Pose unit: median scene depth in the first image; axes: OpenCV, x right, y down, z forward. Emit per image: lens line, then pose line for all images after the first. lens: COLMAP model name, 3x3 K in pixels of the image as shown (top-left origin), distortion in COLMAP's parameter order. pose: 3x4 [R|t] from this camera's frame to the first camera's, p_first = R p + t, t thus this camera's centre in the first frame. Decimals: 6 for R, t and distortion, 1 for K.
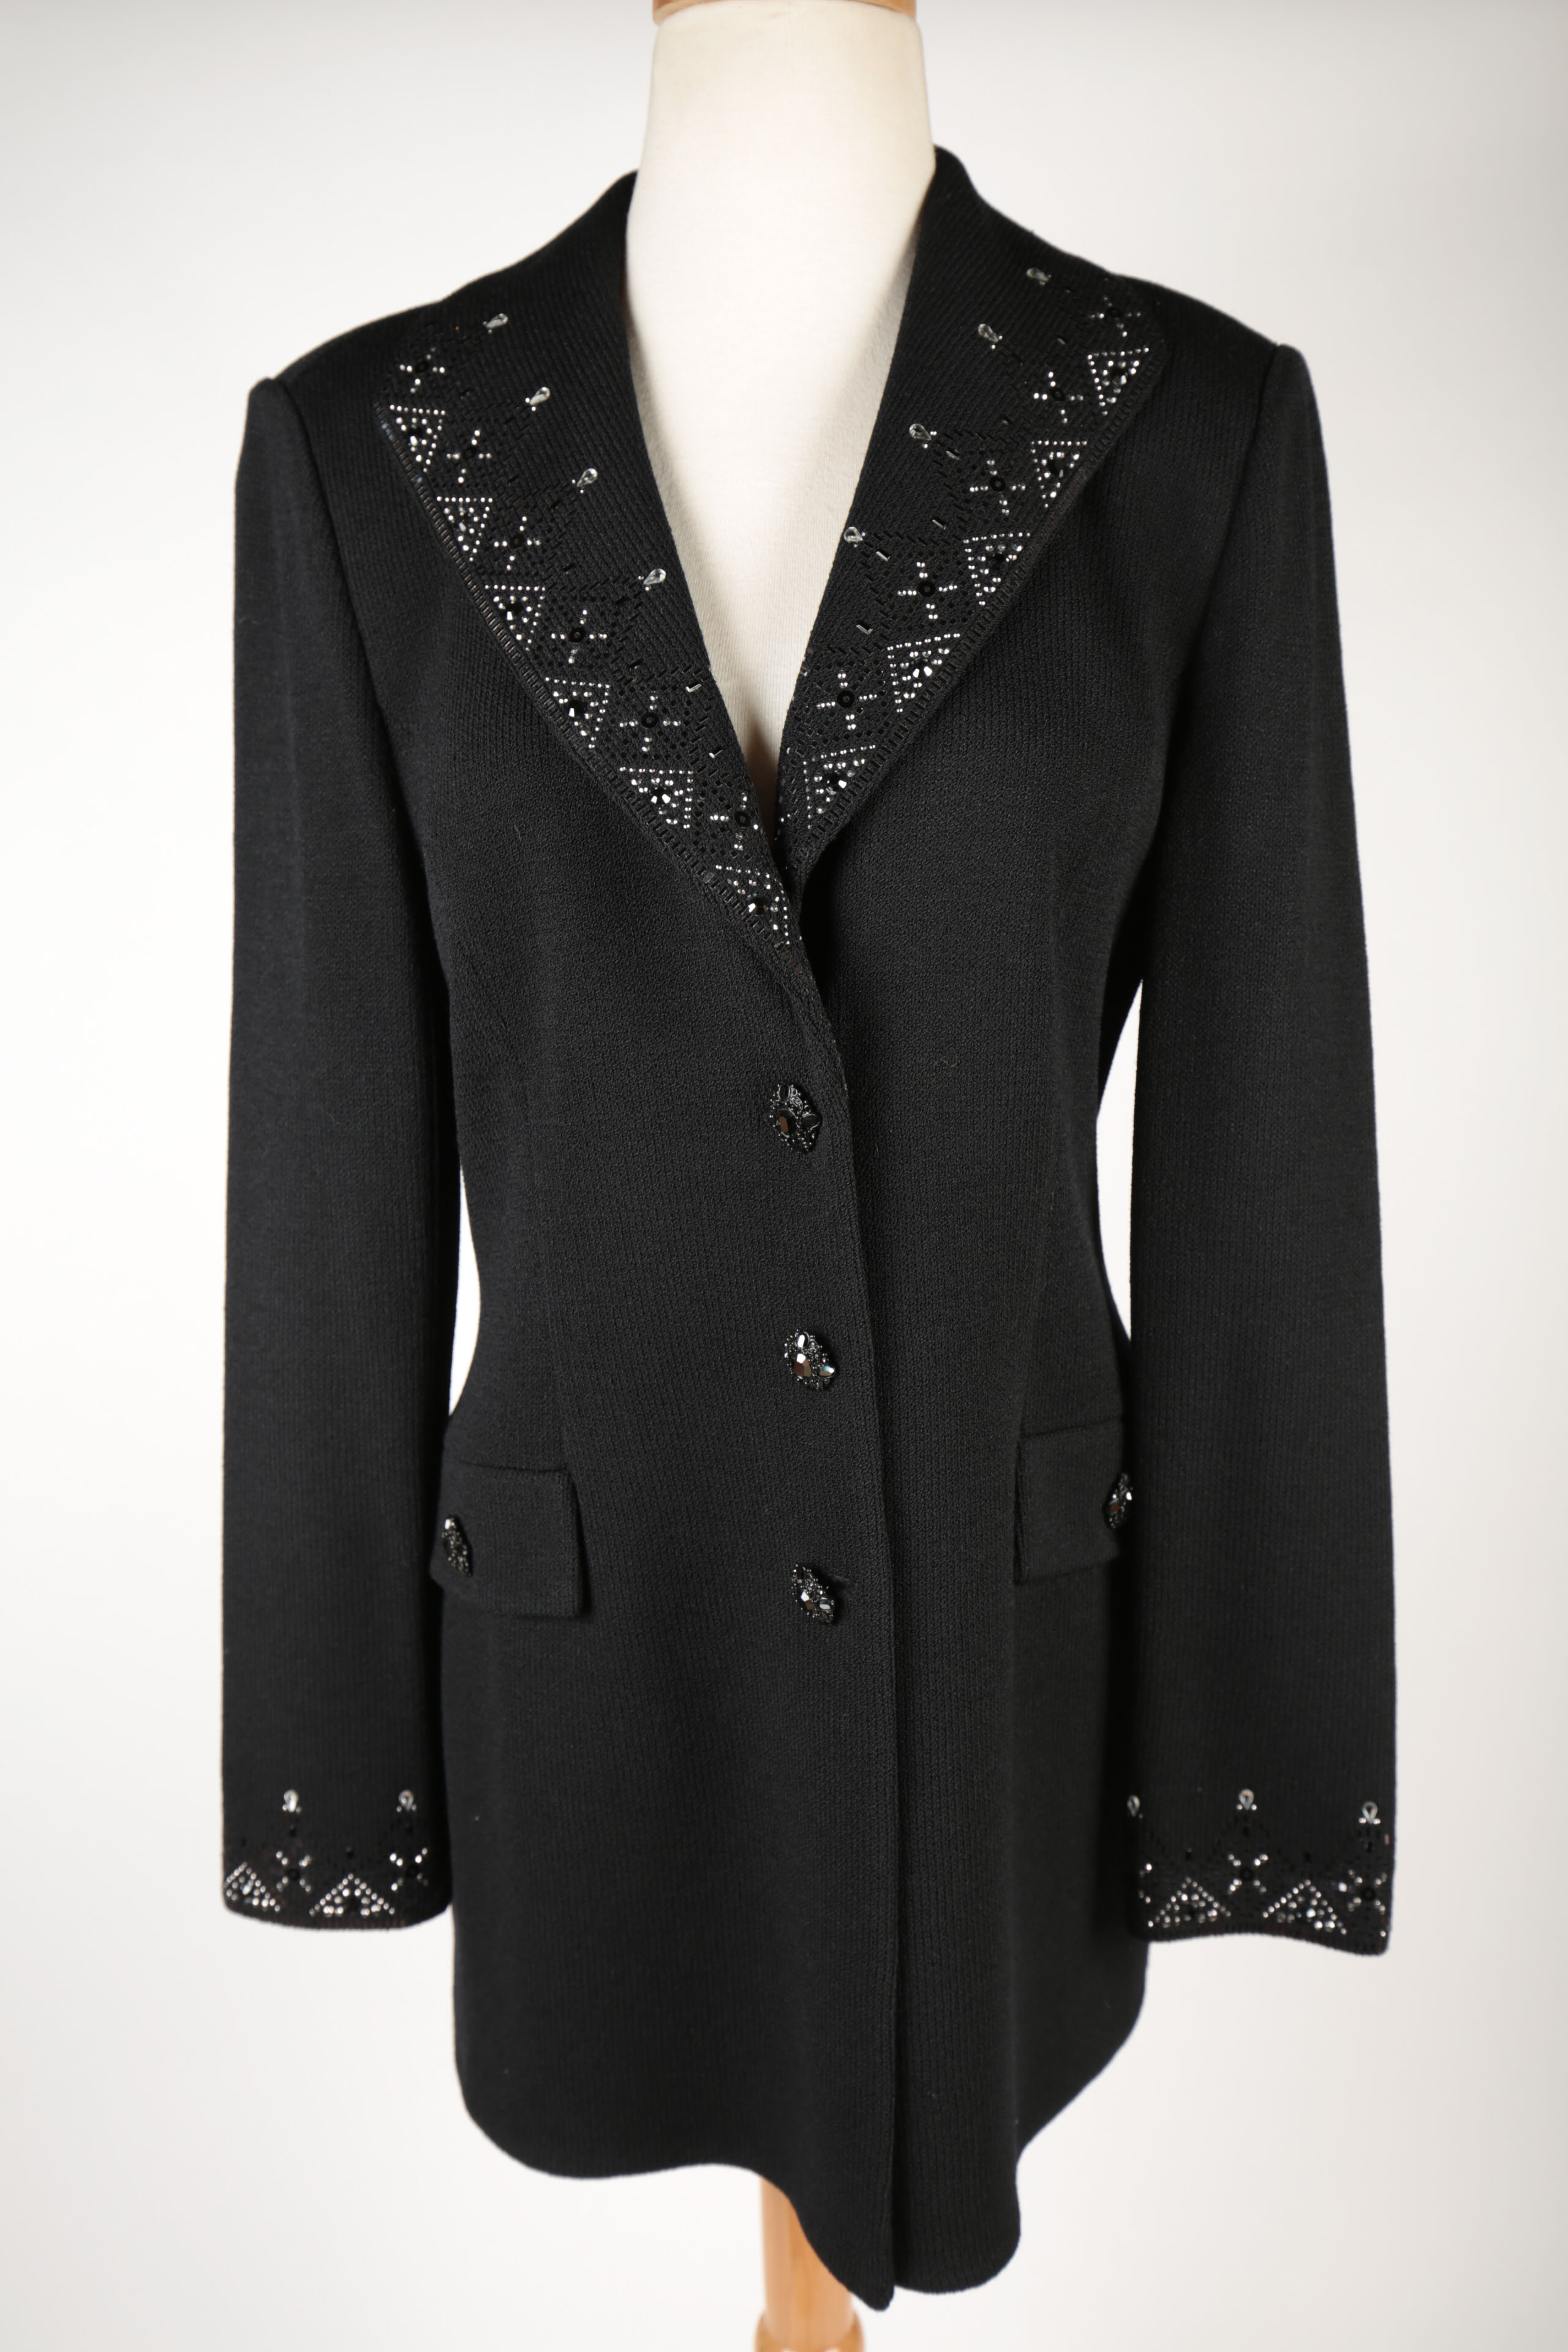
lens RADIAL K [[2189.4, 0, 784.0], [0, 2189.4, 1176.0], [0, 0, 1]] dist [0.016035, 0.024781]
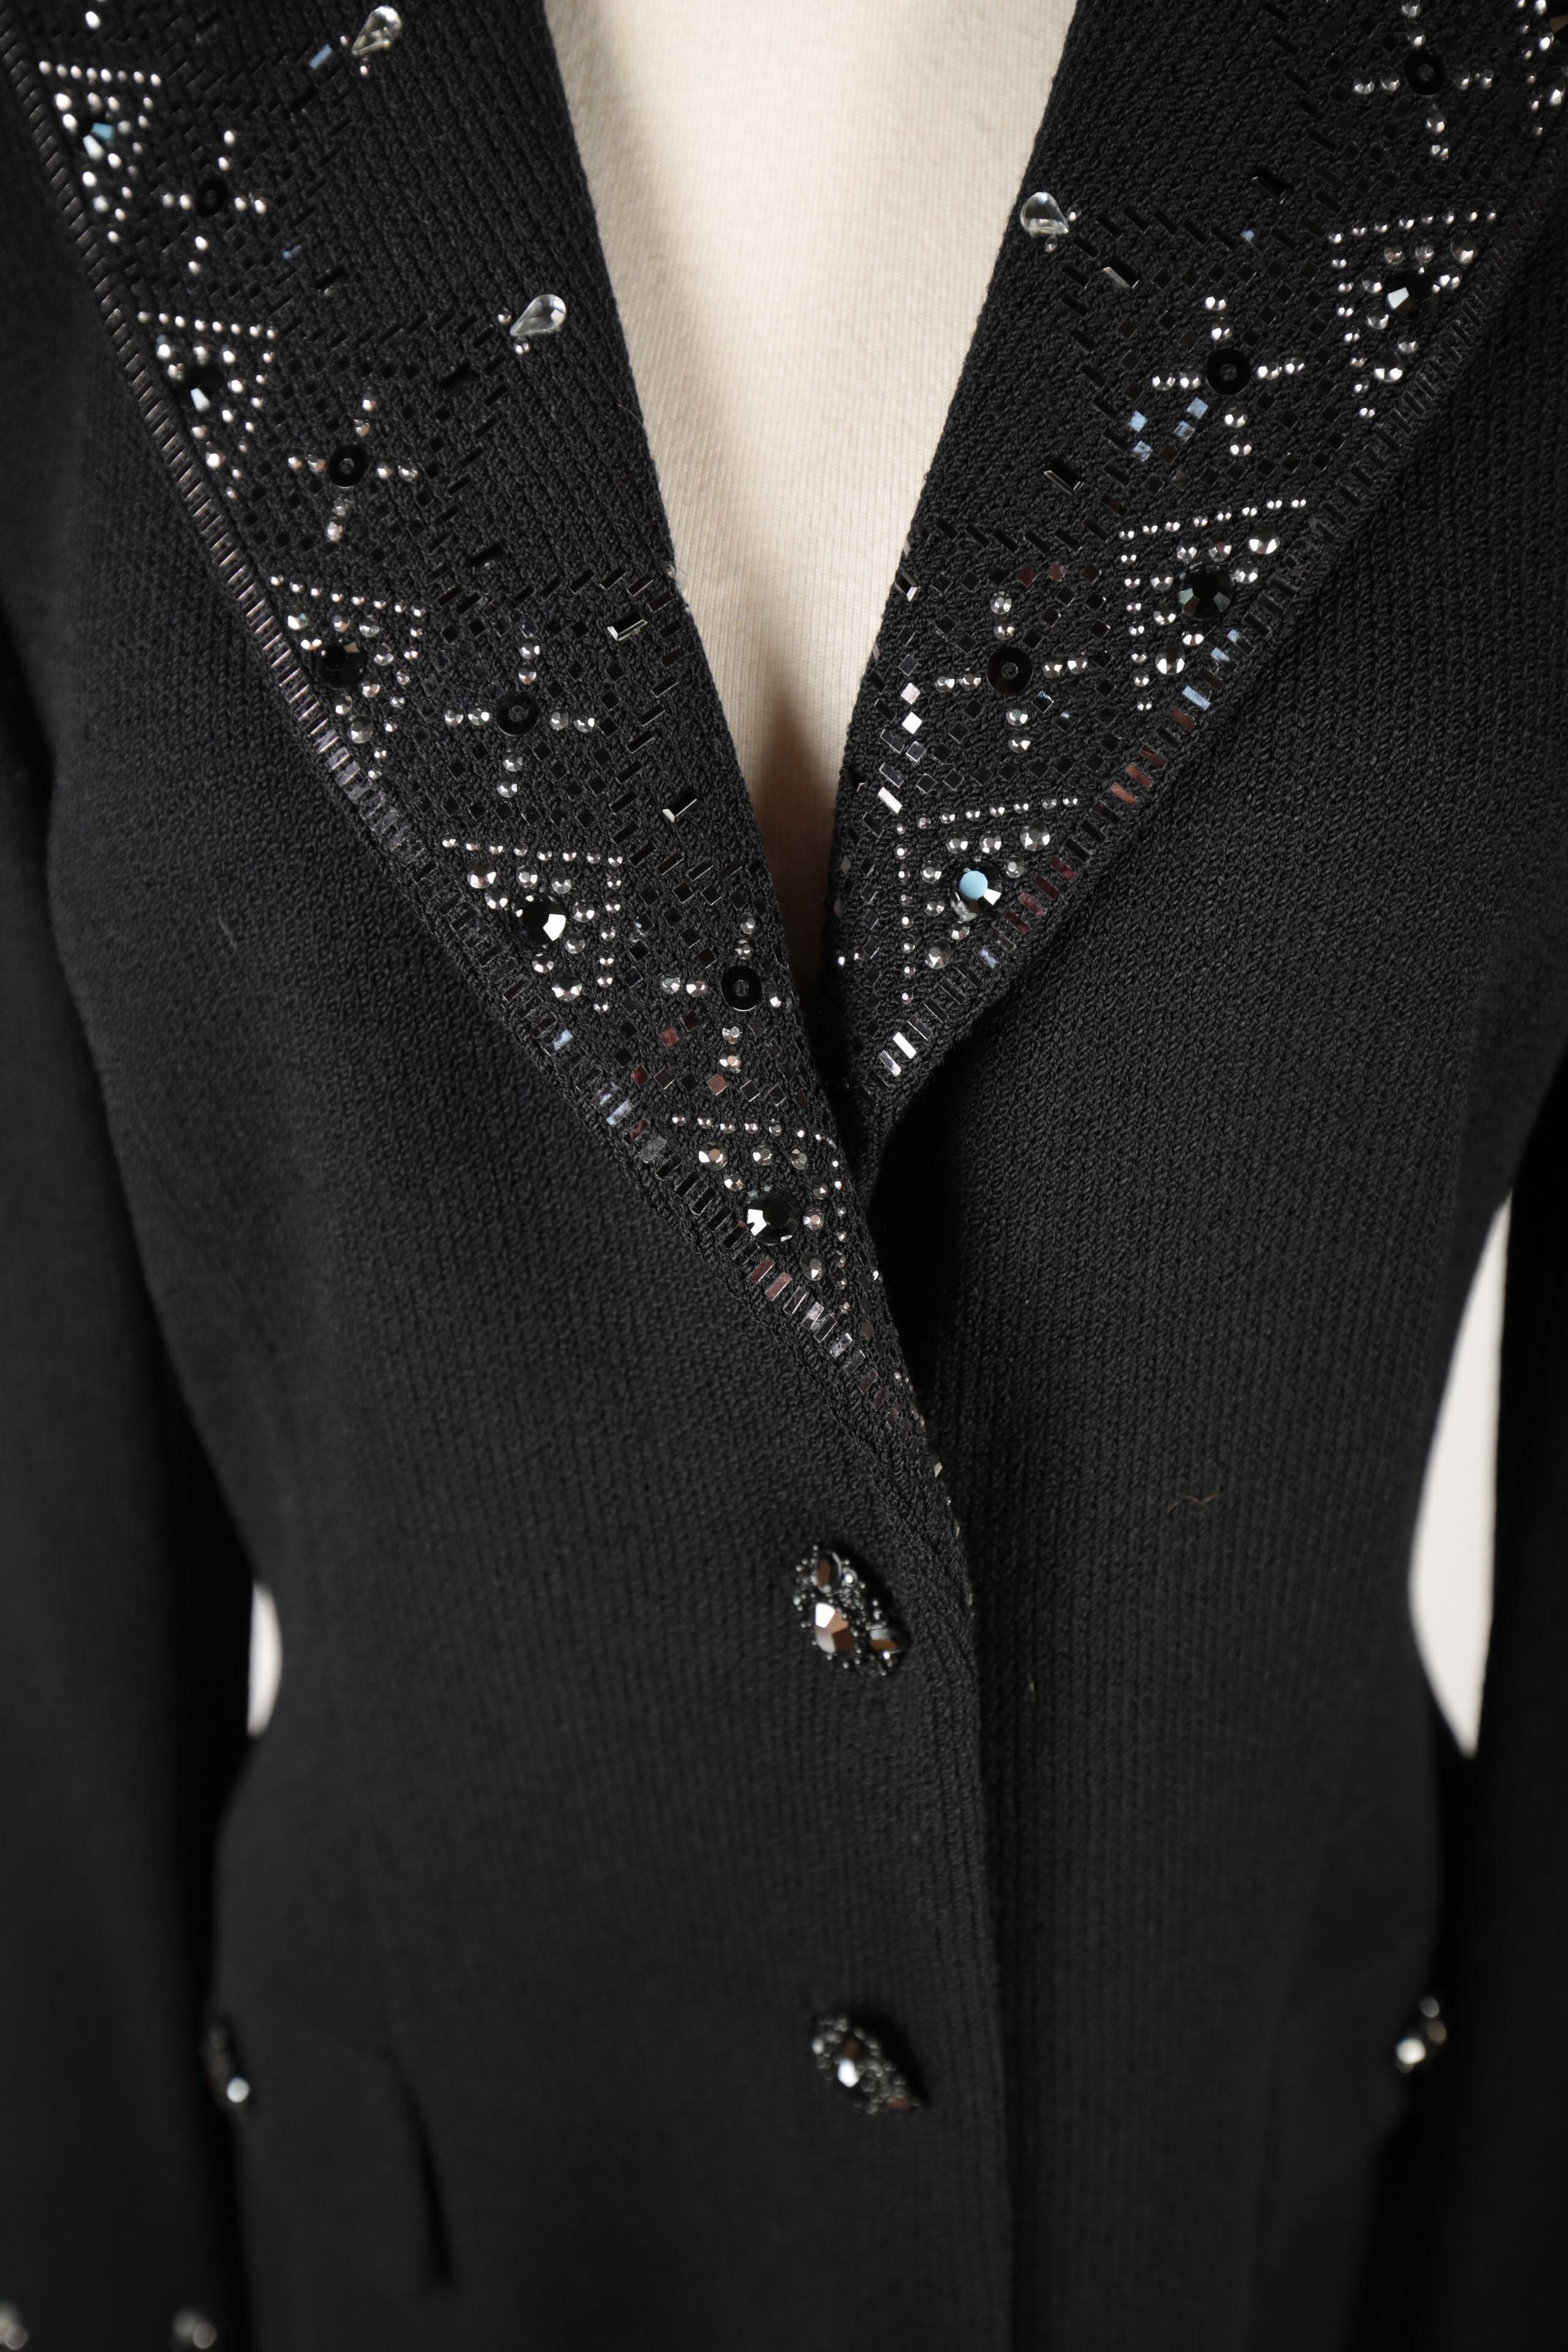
lens RADIAL K [[2189.4, 0, 784.0], [0, 2189.4, 1176.0], [0, 0, 1]] dist [0.016035, 0.024781]
pose [[0.999375, 0.028034, -0.021534, -0.001454], [-0.022506, 0.974339, 0.223958, -0.213533], [0.027260, -0.223334, 0.974361, 0.583000]]
